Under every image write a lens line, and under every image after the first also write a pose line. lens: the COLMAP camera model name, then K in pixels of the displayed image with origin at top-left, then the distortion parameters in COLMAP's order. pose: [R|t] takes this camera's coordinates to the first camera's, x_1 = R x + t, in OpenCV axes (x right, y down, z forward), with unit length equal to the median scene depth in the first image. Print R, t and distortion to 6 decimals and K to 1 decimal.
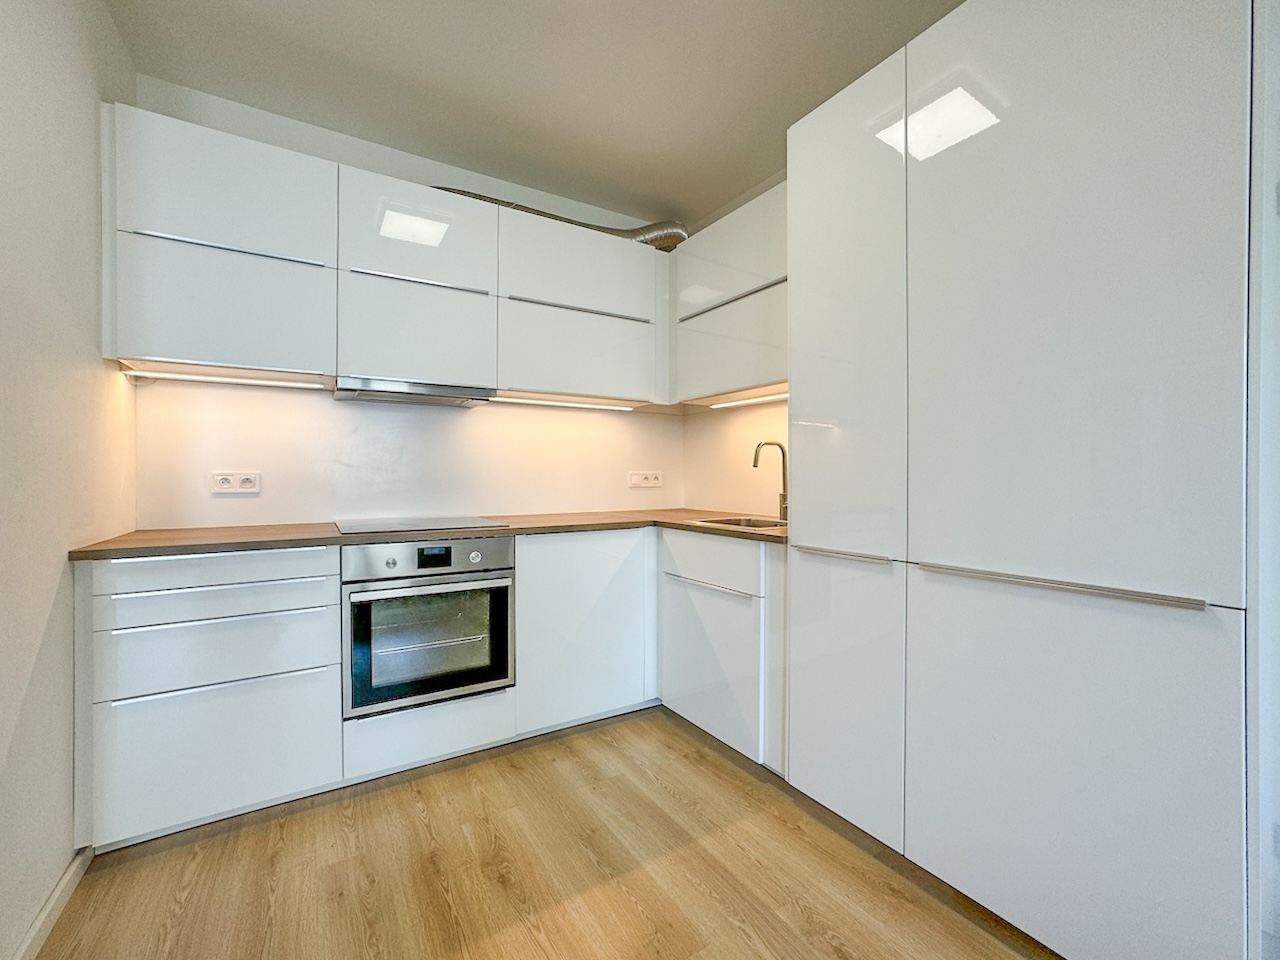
lens RADIAL K [[538.8, 0, 643.3], [0, 538.8, 481.5], [0, 0, 1]] dist [-0.023381, 0.010397]
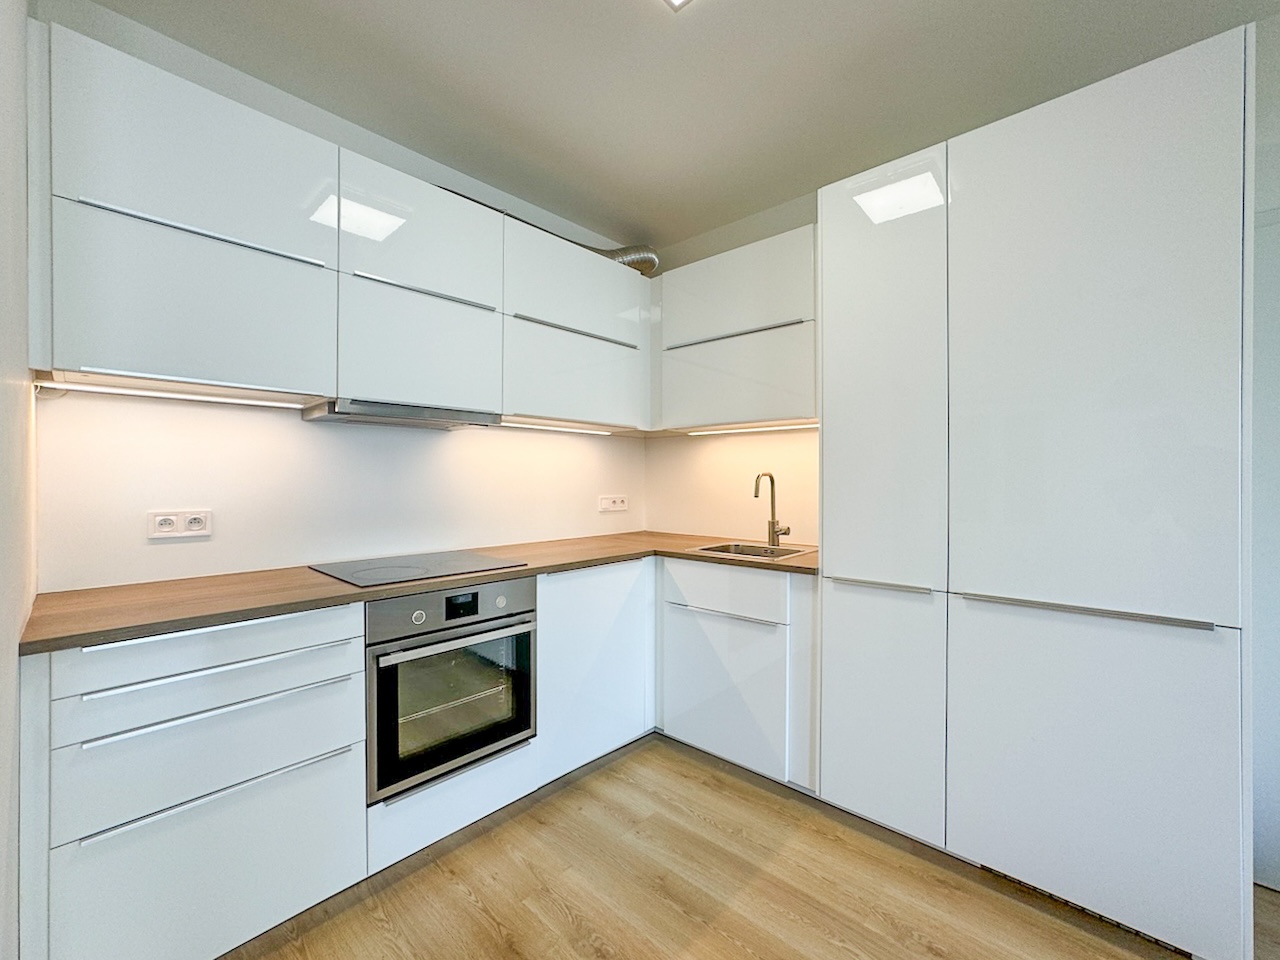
lens RADIAL K [[538.8, 0, 633.7], [0, 538.8, 482.3], [0, 0, 1]] dist [-0.023381, 0.010397]
pose [[0.962724, 0.000756, 0.270485, -0.334150], [-0.000396, 0.999999, -0.001386, -0.059532], [-0.270486, 0.001227, 0.962723, 0.057754]]
